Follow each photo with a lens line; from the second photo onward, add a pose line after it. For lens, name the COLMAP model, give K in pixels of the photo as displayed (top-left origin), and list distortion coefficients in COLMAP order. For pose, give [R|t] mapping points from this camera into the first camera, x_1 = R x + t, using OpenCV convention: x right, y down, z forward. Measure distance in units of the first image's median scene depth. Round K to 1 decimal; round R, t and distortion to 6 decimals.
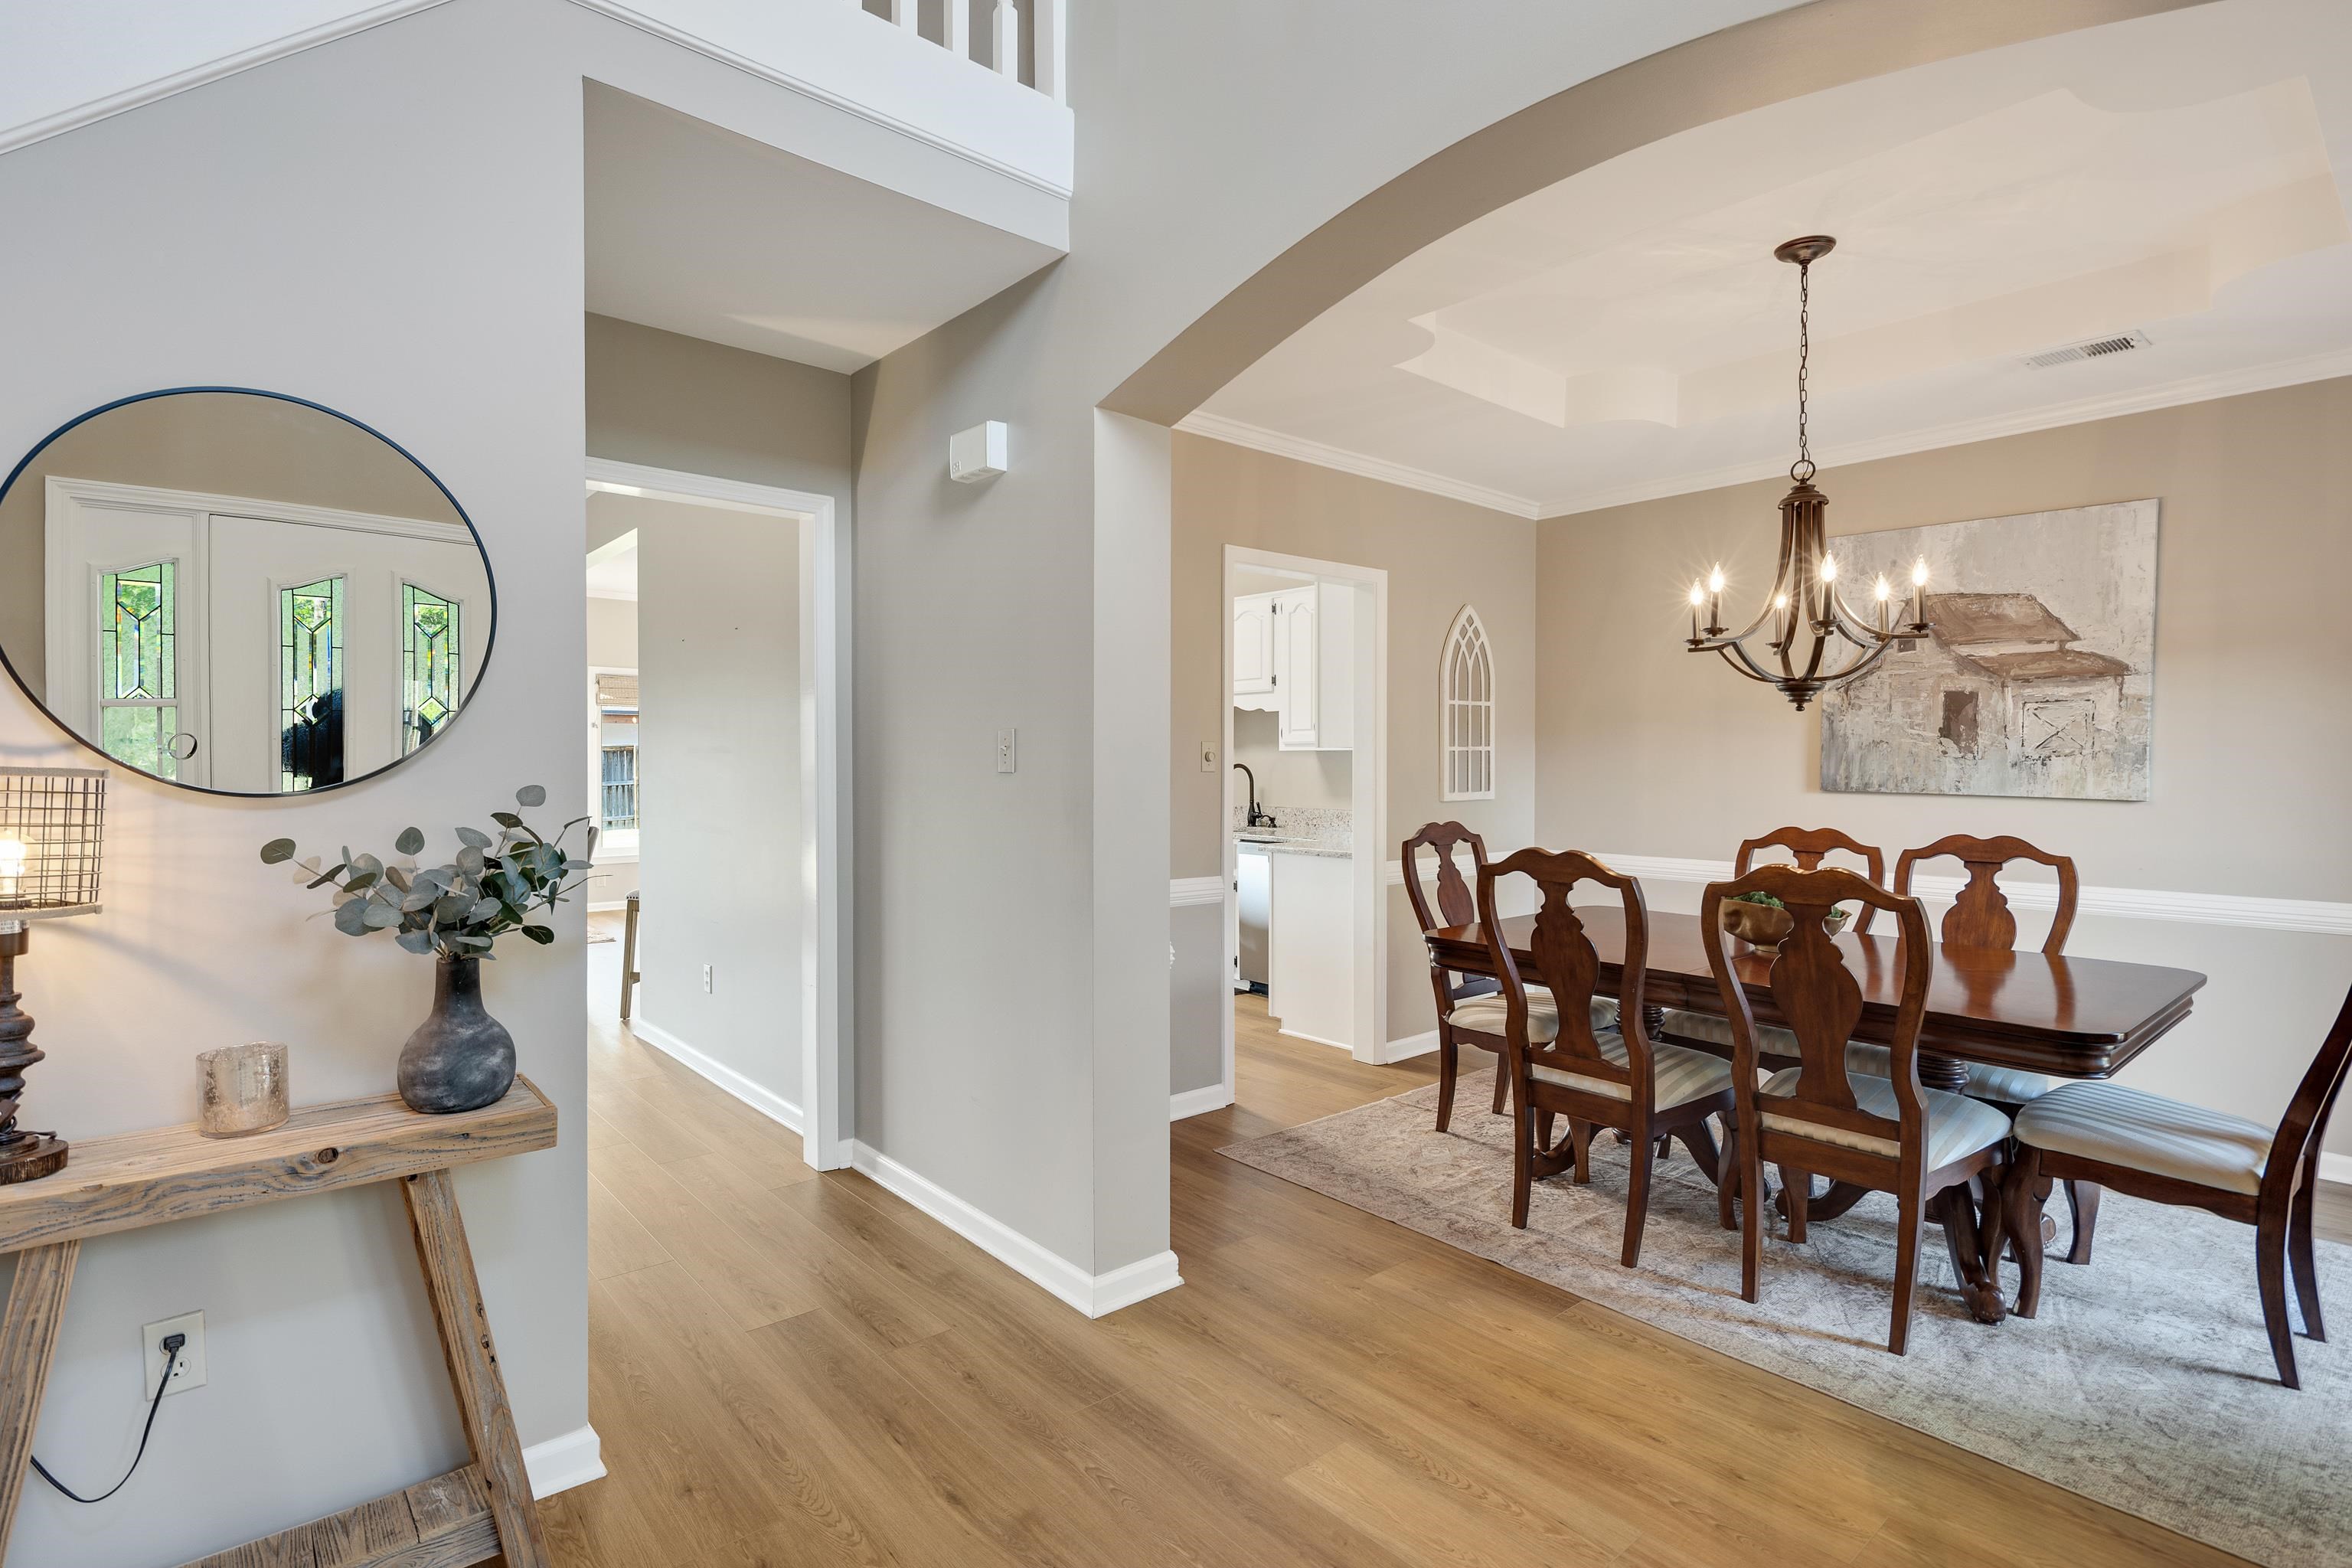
lens RADIAL K [[1140.6, 0, 1159.5], [0, 1140.6, 725.3], [0, 0, 1]] dist [0.000987, -0.000281]
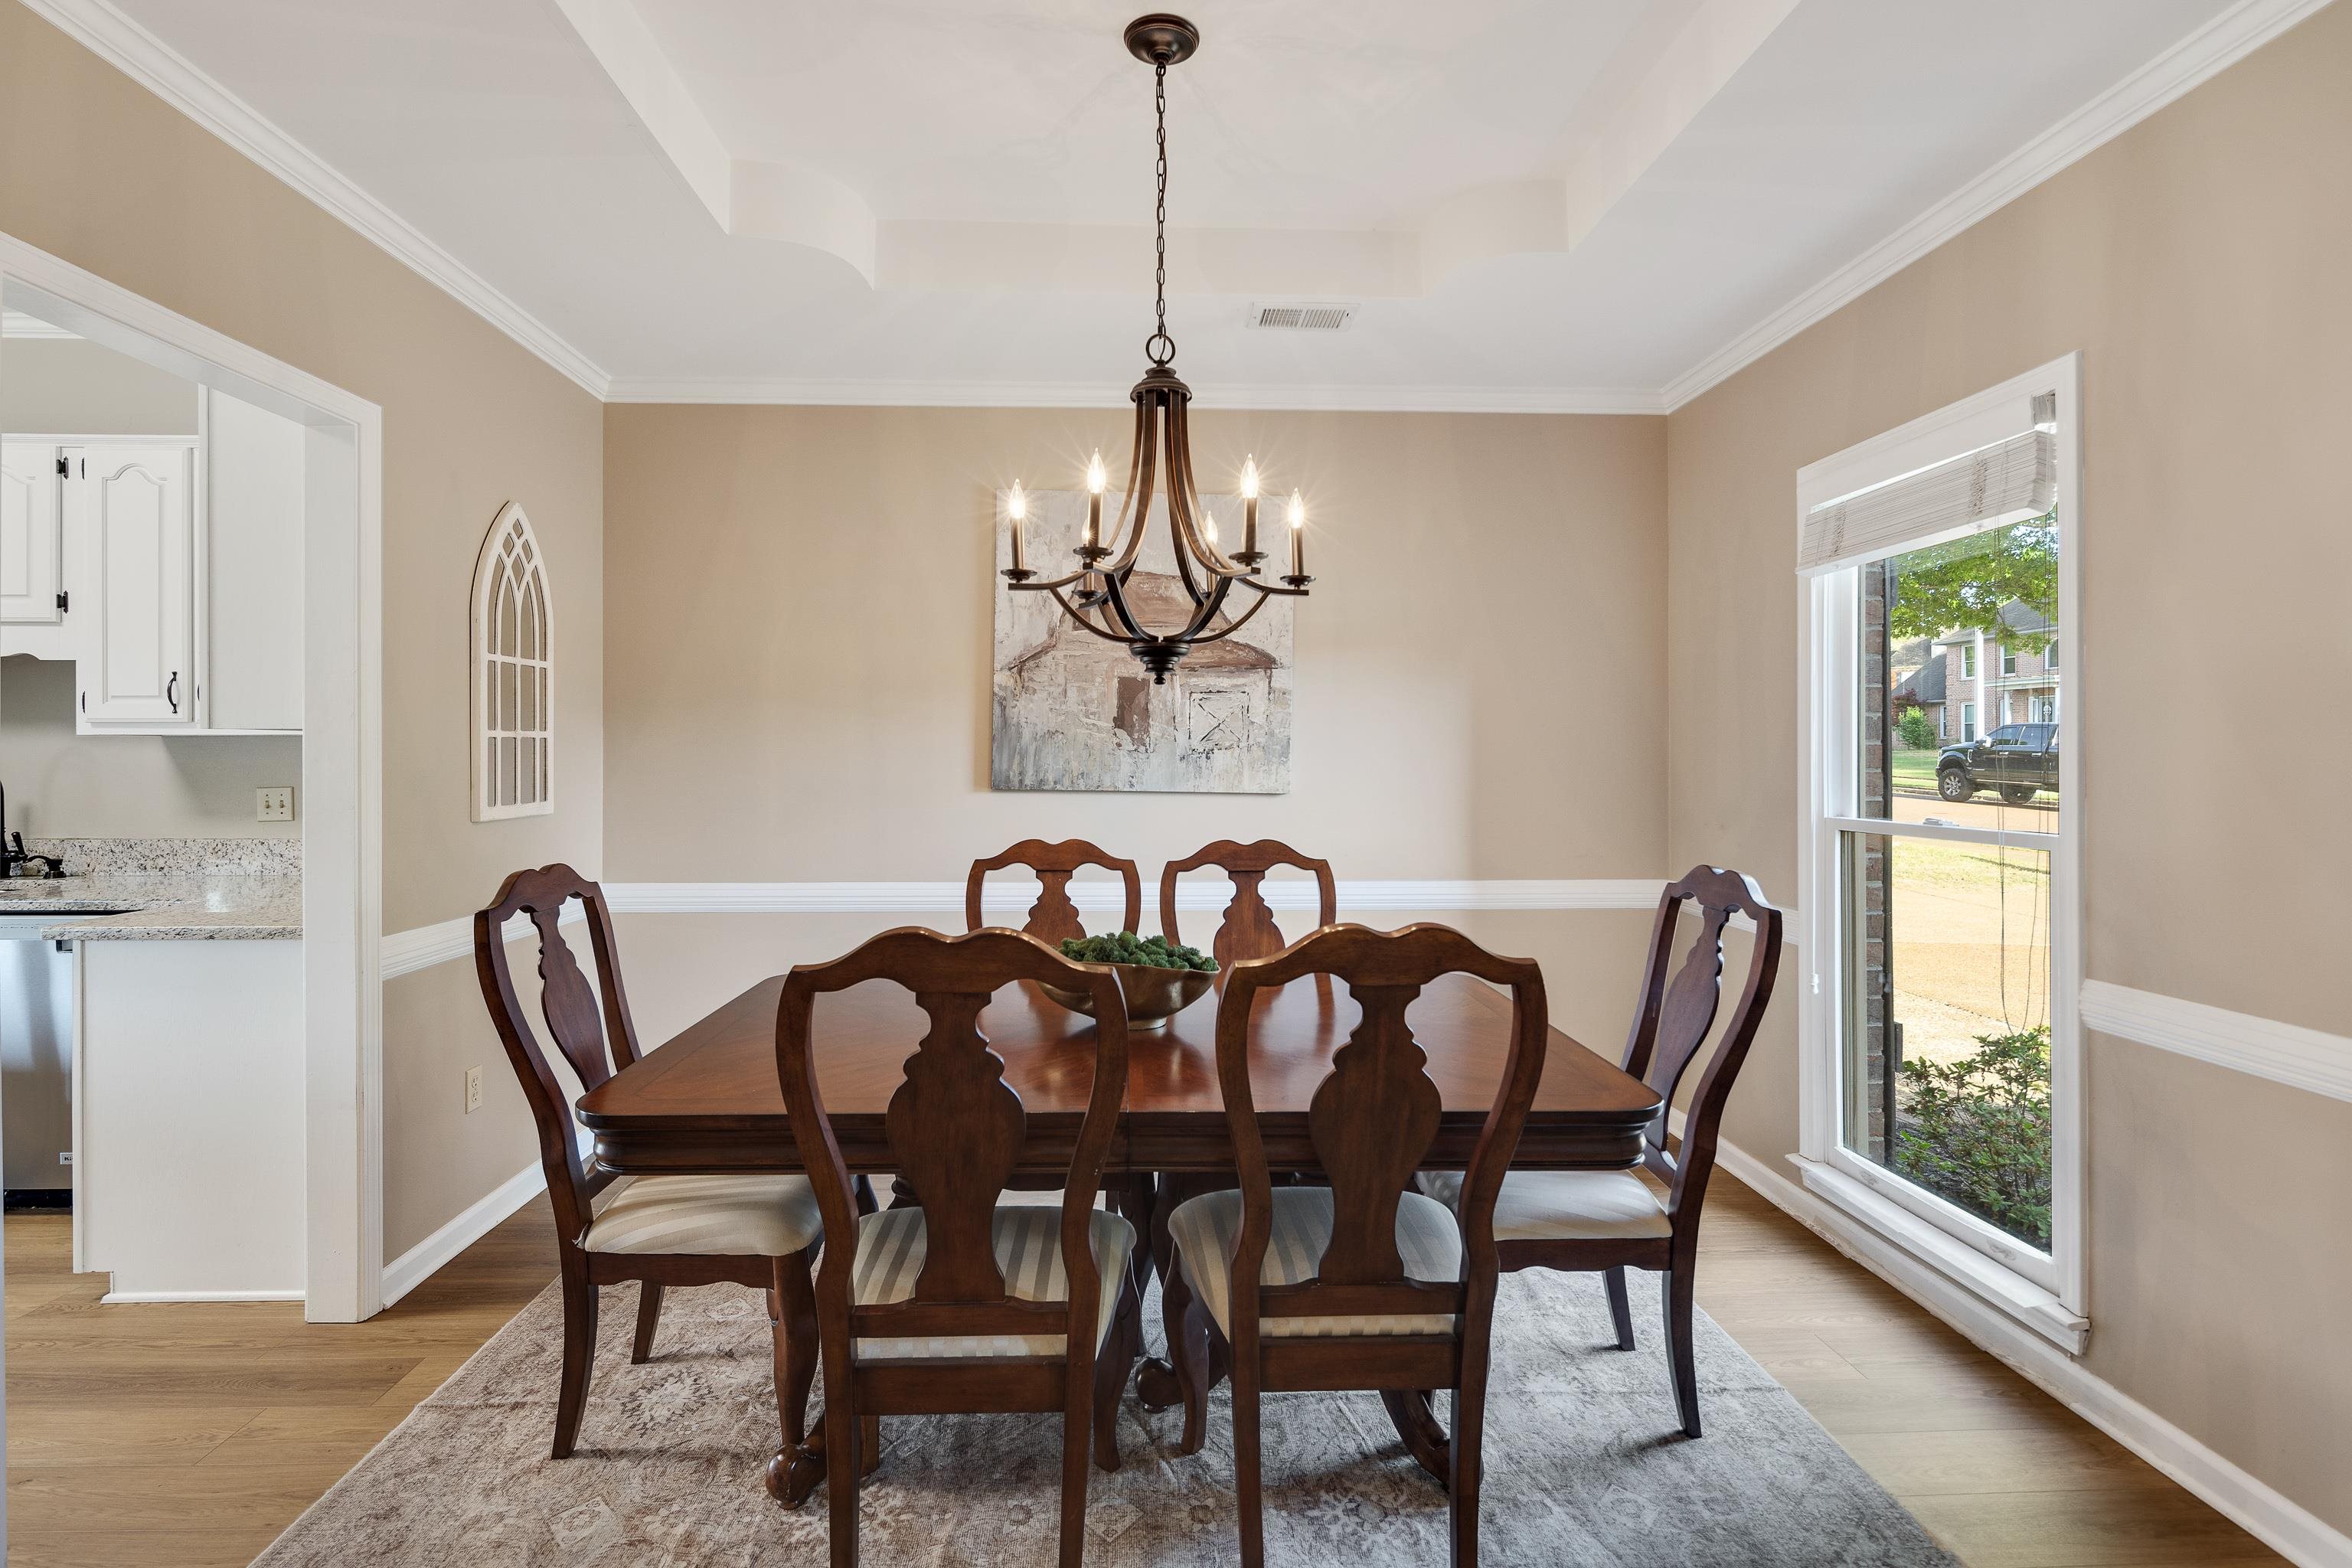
lens RADIAL K [[1146.0, 0, 1170.7], [0, 1146.0, 758.6], [0, 0, 1]] dist [-0.001443, 0.000069]
pose [[0.620308, -0.003087, 0.784352, 0.003599], [-0.024644, 0.999422, 0.023423, 0.012877], [-0.783971, -0.033860, 0.619873, 0.417534]]
